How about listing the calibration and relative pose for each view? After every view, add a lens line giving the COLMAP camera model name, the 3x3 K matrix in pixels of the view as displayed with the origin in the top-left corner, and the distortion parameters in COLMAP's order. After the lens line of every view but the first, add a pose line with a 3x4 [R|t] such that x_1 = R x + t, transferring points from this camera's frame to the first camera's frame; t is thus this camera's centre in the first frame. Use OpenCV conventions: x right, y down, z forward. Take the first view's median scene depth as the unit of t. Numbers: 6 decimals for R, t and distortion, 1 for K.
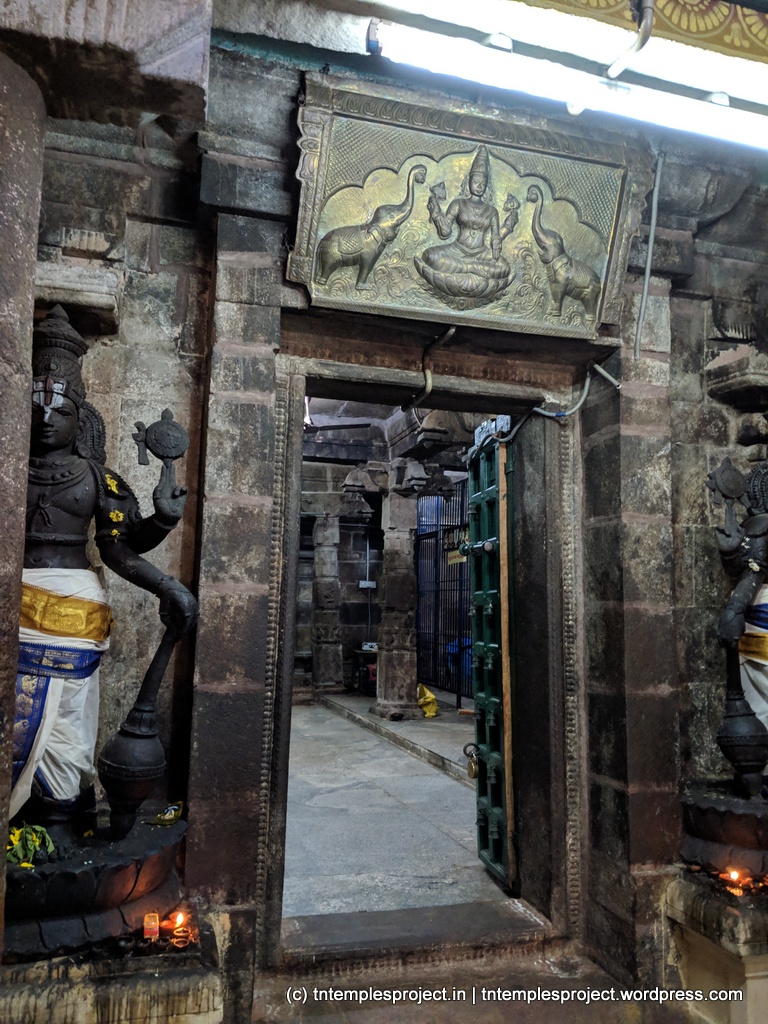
lens RADIAL K [[813.2, 0, 384.0], [0, 813.2, 512.0], [0, 0, 1]] dist [0.088734, -0.108545]
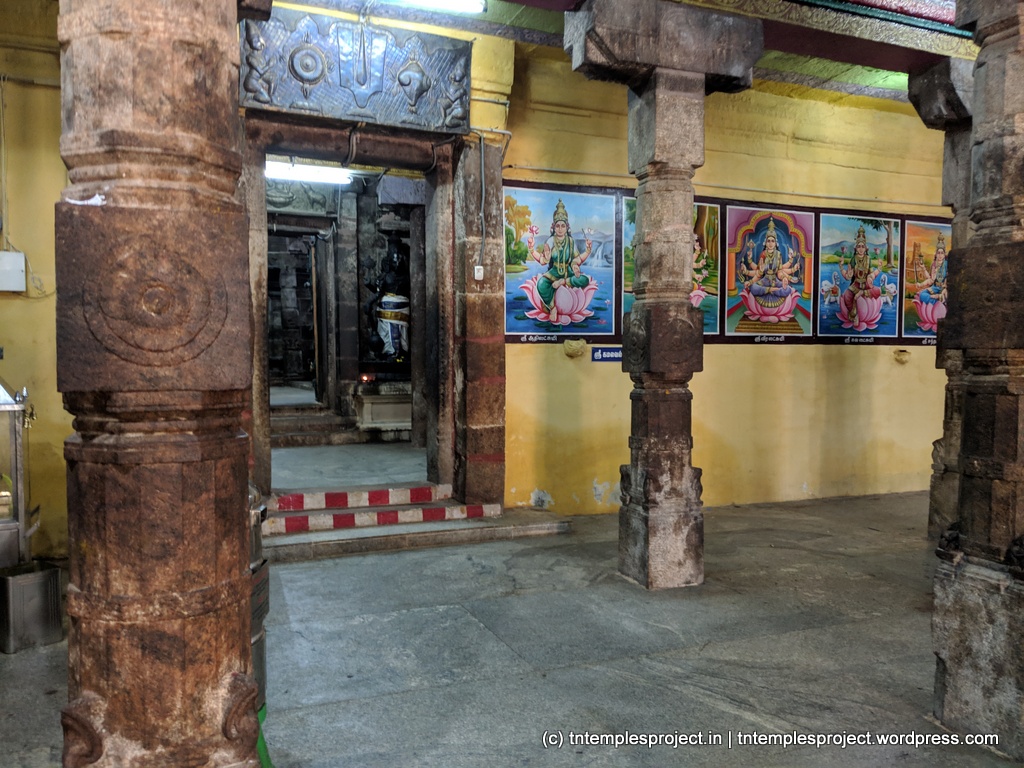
lens RADIAL K [[813.2, 0, 512.0], [0, 813.2, 384.0], [0, 0, 1]] dist [0.088734, -0.108545]
pose [[0.991485, -0.029577, 0.126814, 0.494384], [0.009456, 0.987646, 0.156418, -0.056884], [-0.129873, -0.153887, 0.979516, -2.023918]]
